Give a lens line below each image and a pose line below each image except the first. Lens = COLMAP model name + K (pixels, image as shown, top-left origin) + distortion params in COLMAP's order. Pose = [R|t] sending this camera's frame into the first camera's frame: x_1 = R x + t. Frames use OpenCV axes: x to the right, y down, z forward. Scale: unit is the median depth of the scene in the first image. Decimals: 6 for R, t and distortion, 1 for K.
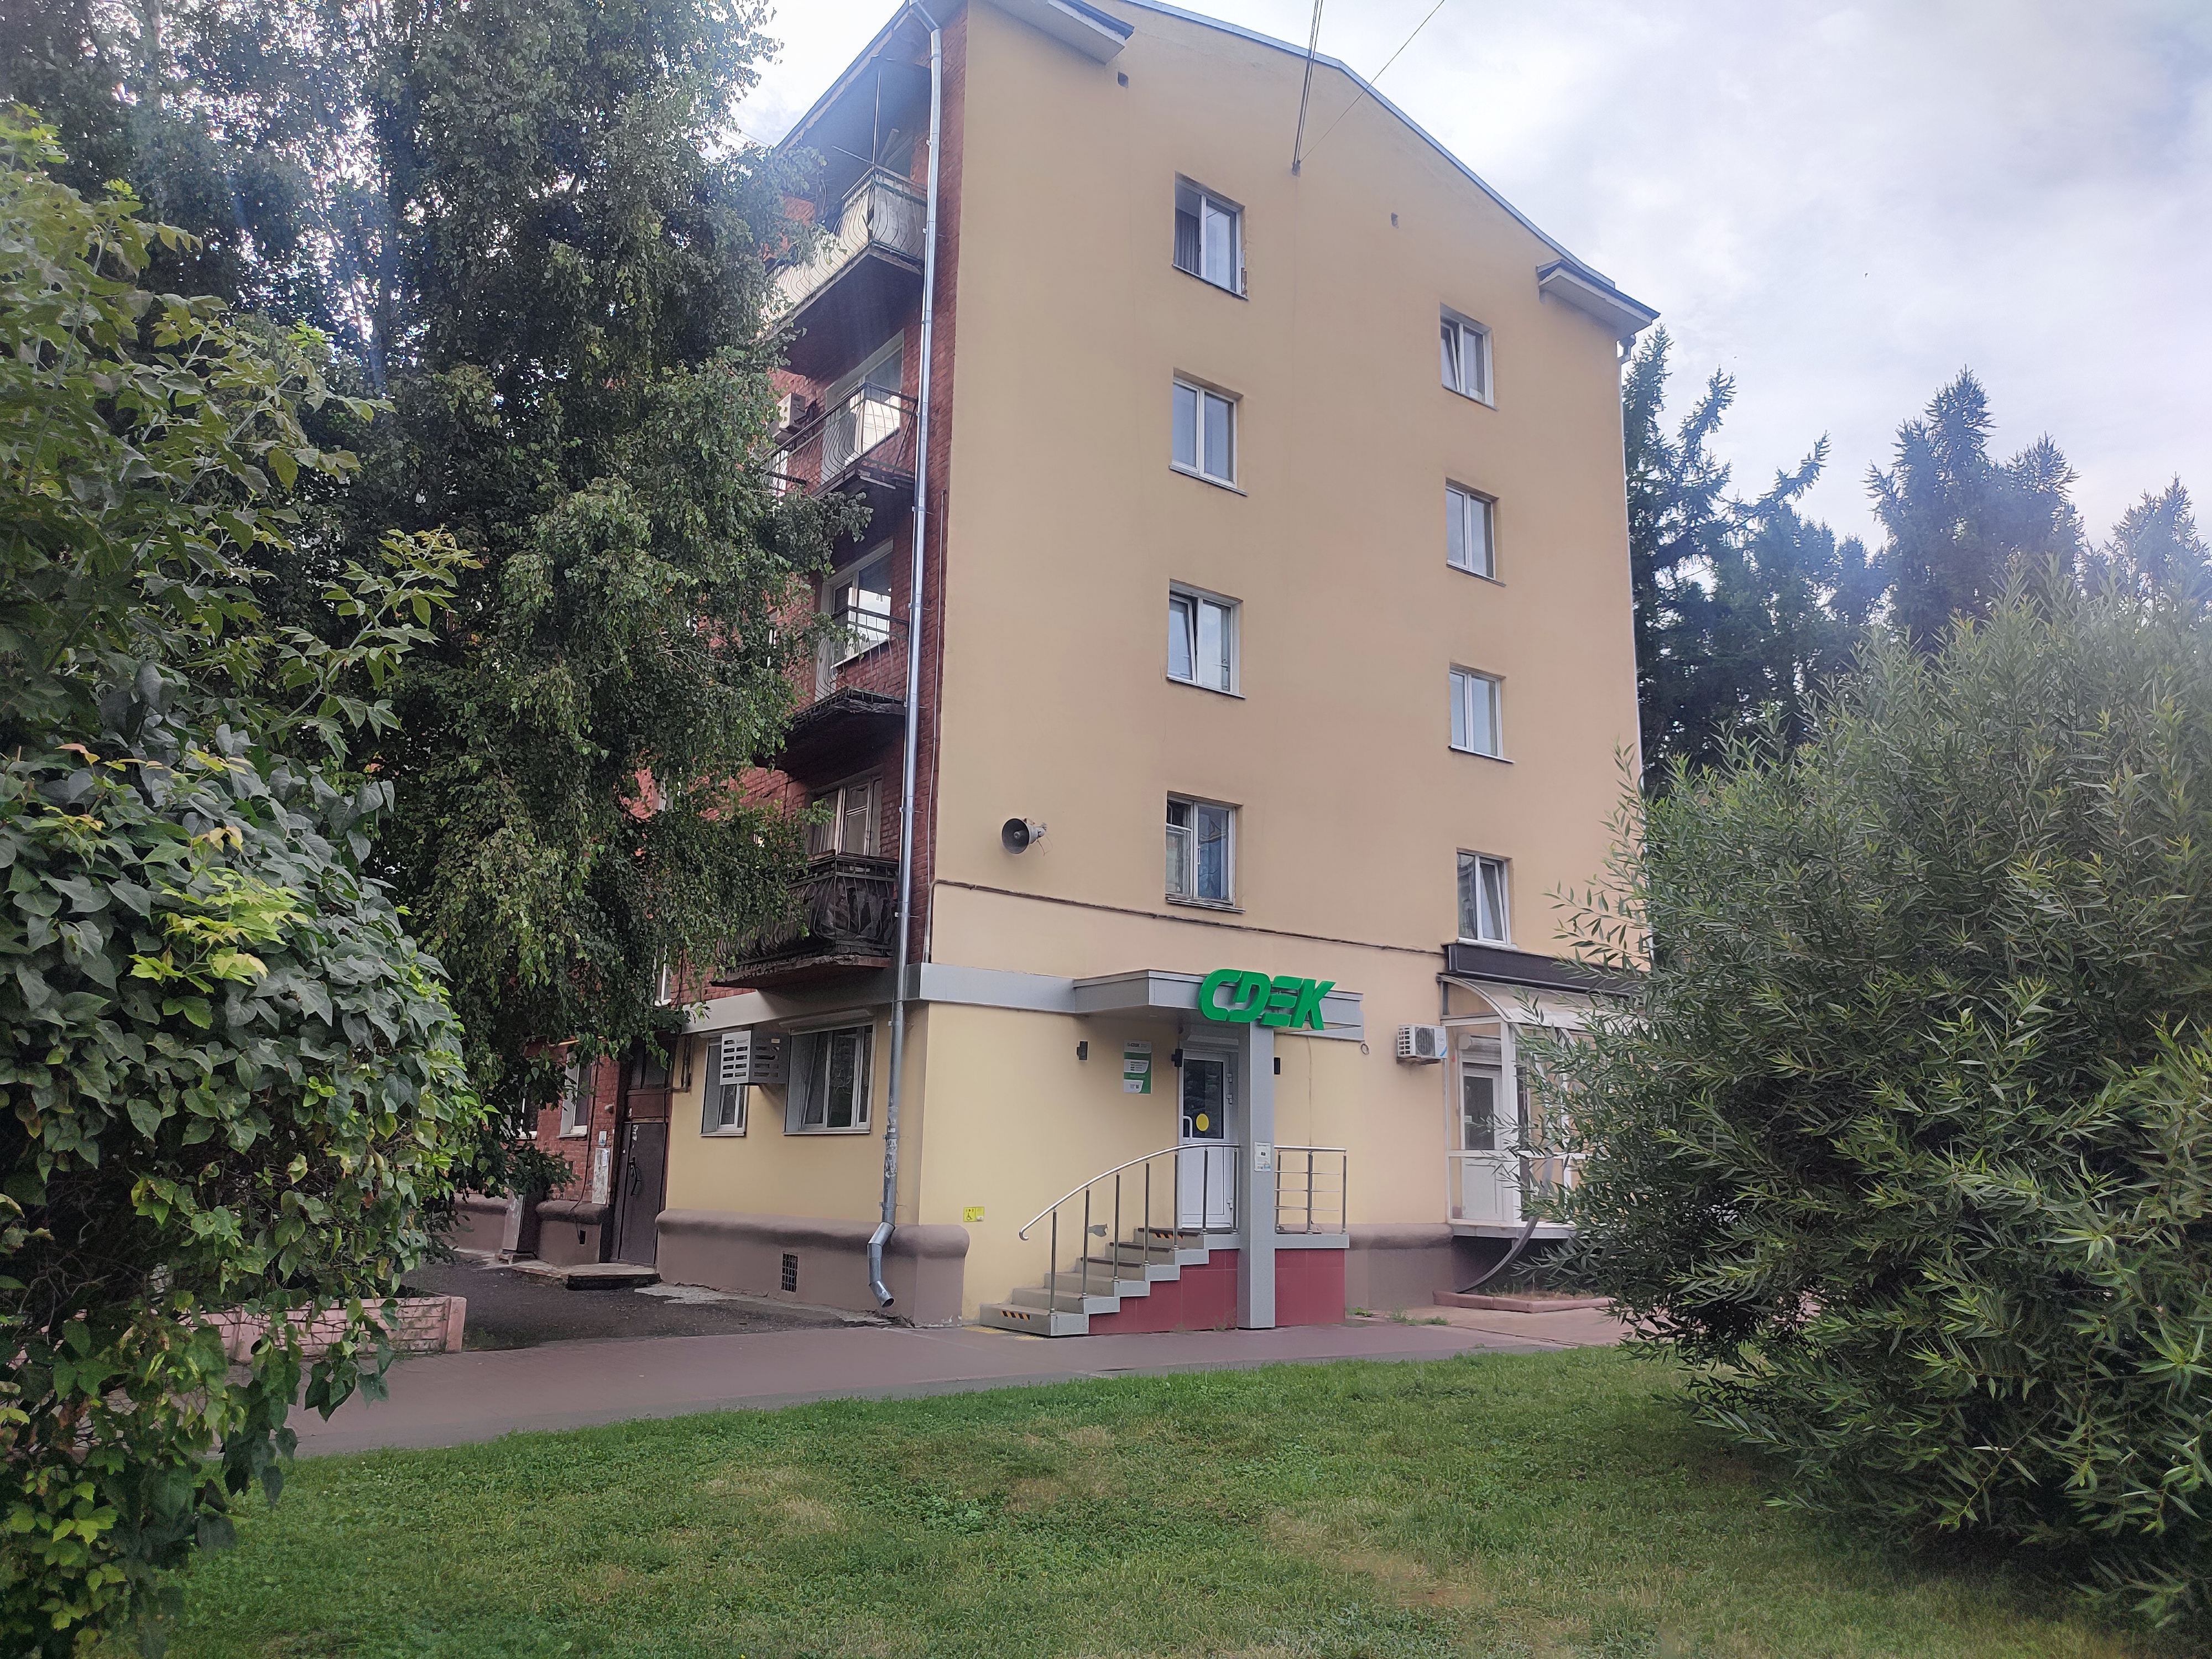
lens RADIAL K [[1609.3, 0, 1114.8], [0, 1609.3, 823.3], [0, 0, 1]] dist [-0.004057, 0.004893]
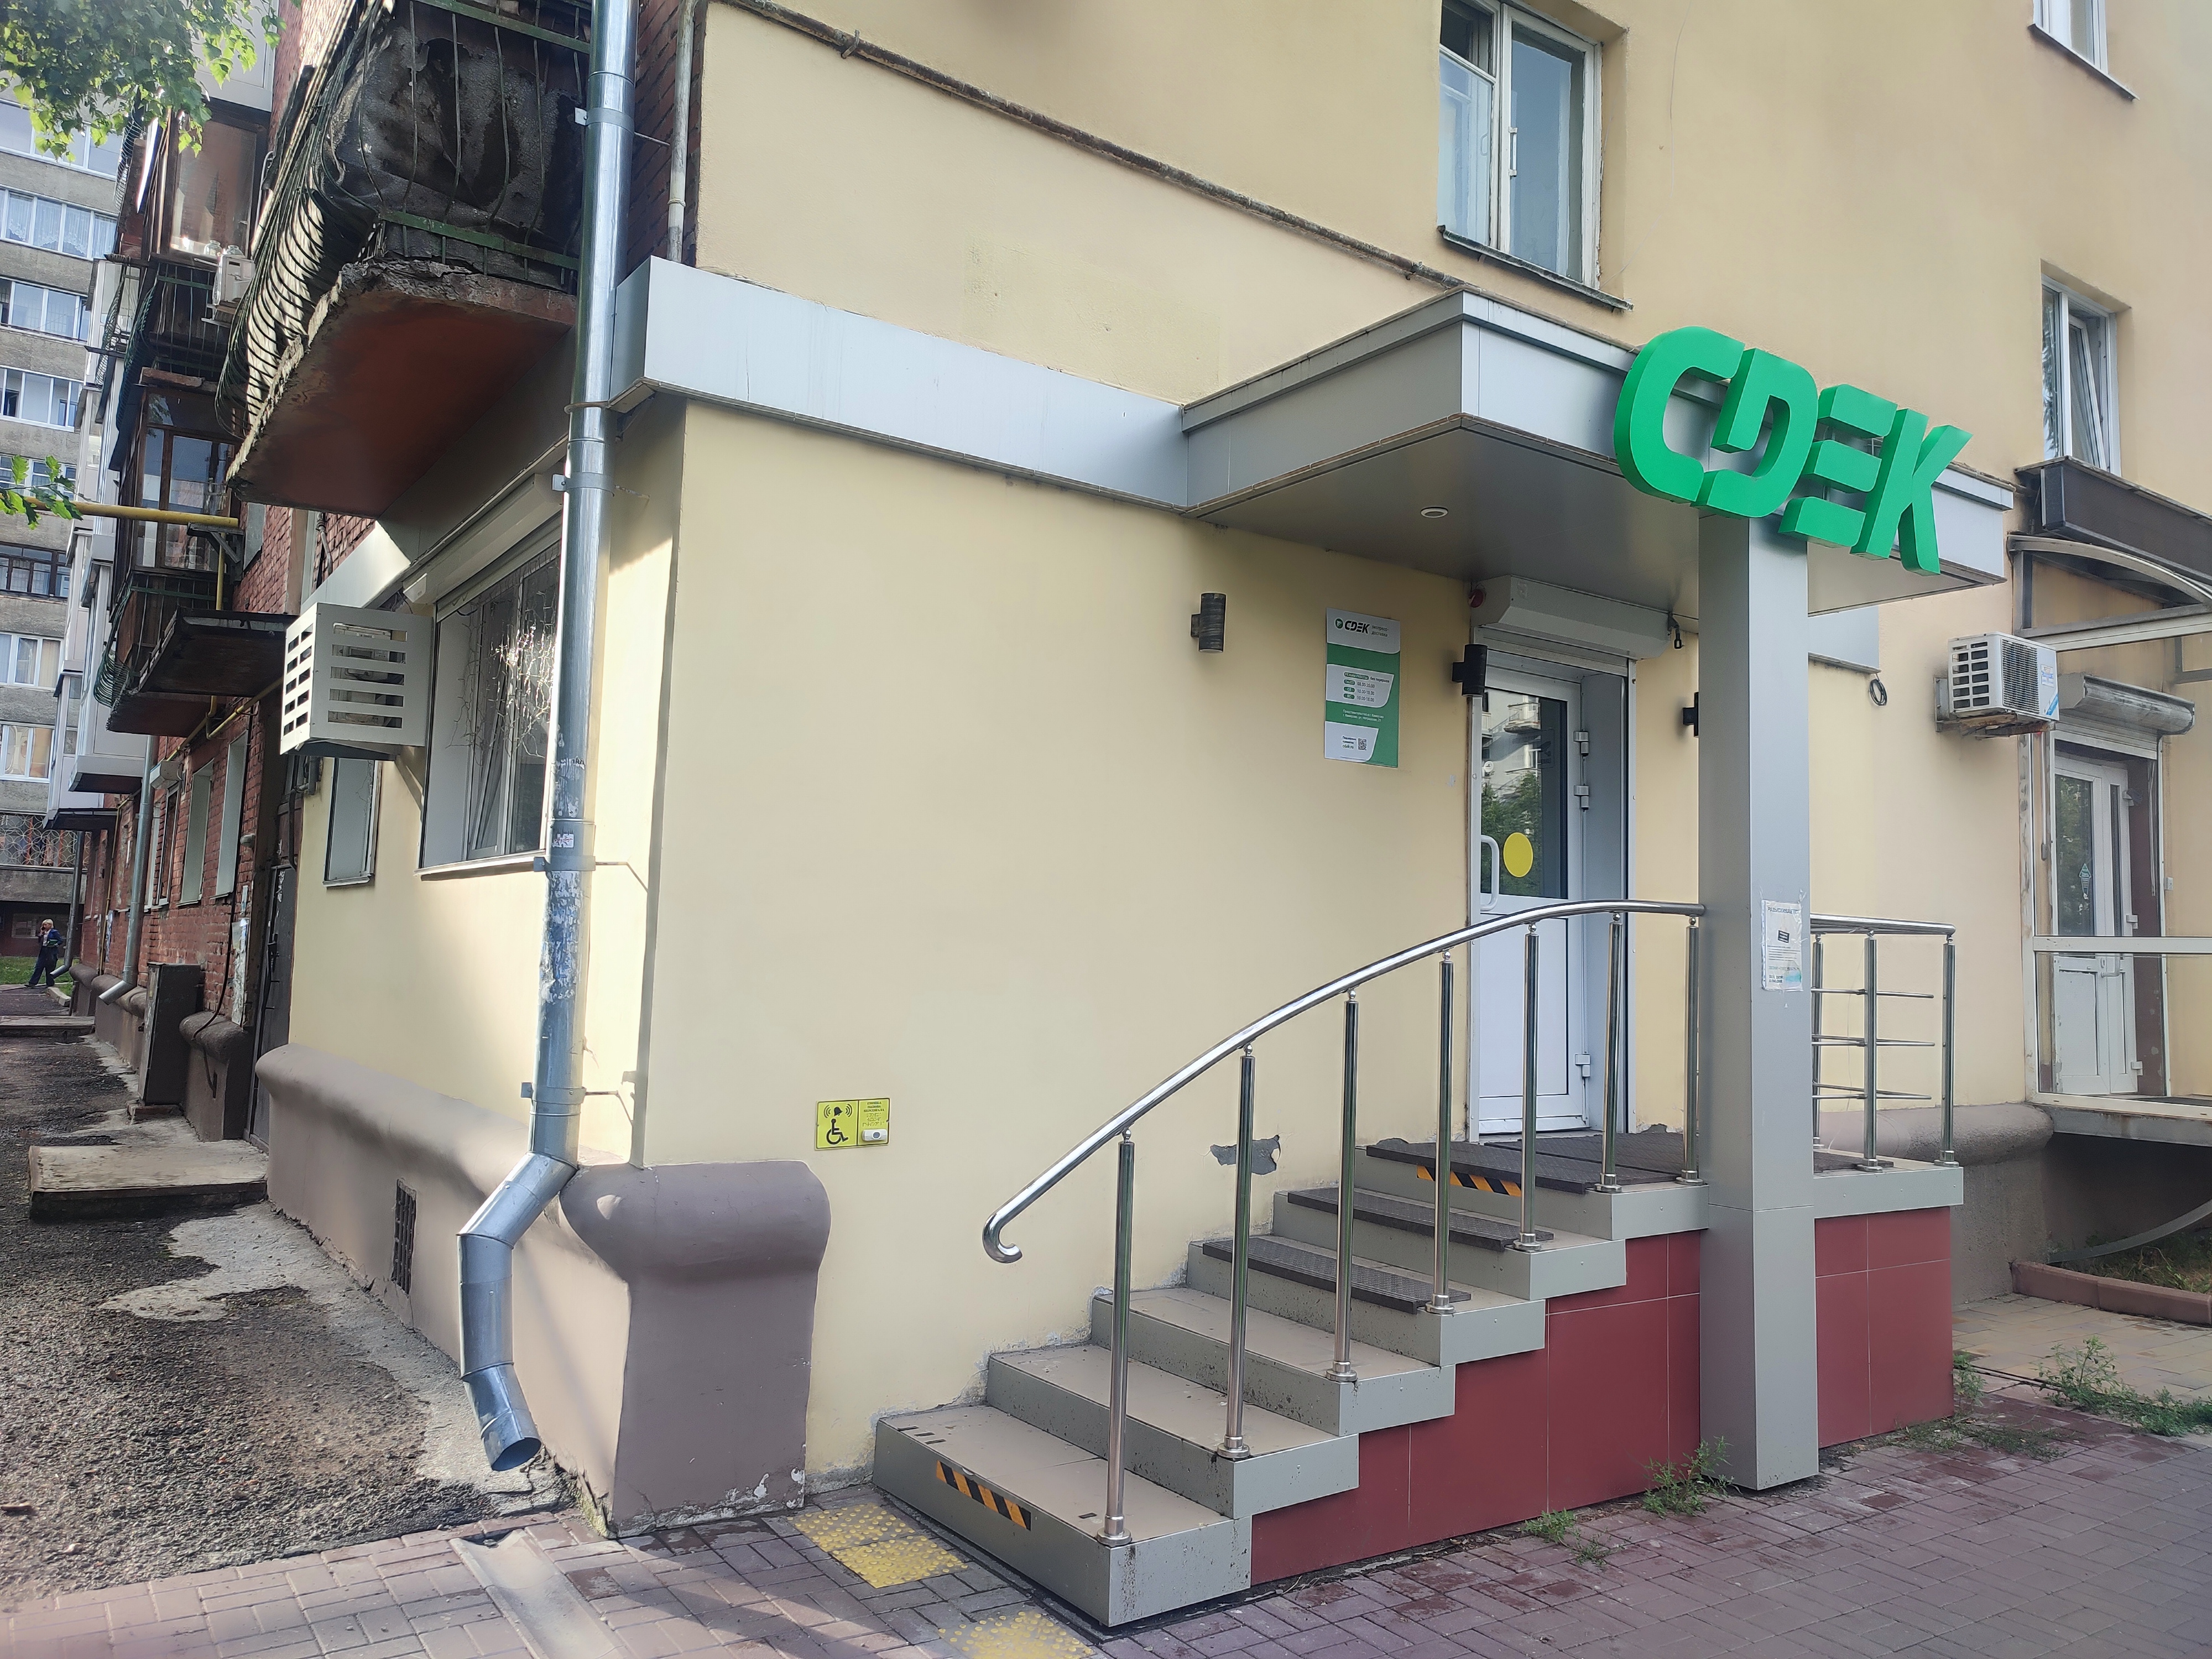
lens RADIAL K [[1609.3, 0, 1103.2], [0, 1609.3, 826.6], [0, 0, 1]] dist [-0.004057, 0.004893]
pose [[0.998781, 0.005922, -0.049007, -0.025372], [0.000311, 0.992002, 0.126222, 0.142282], [0.049363, -0.126083, 0.990791, 0.674424]]
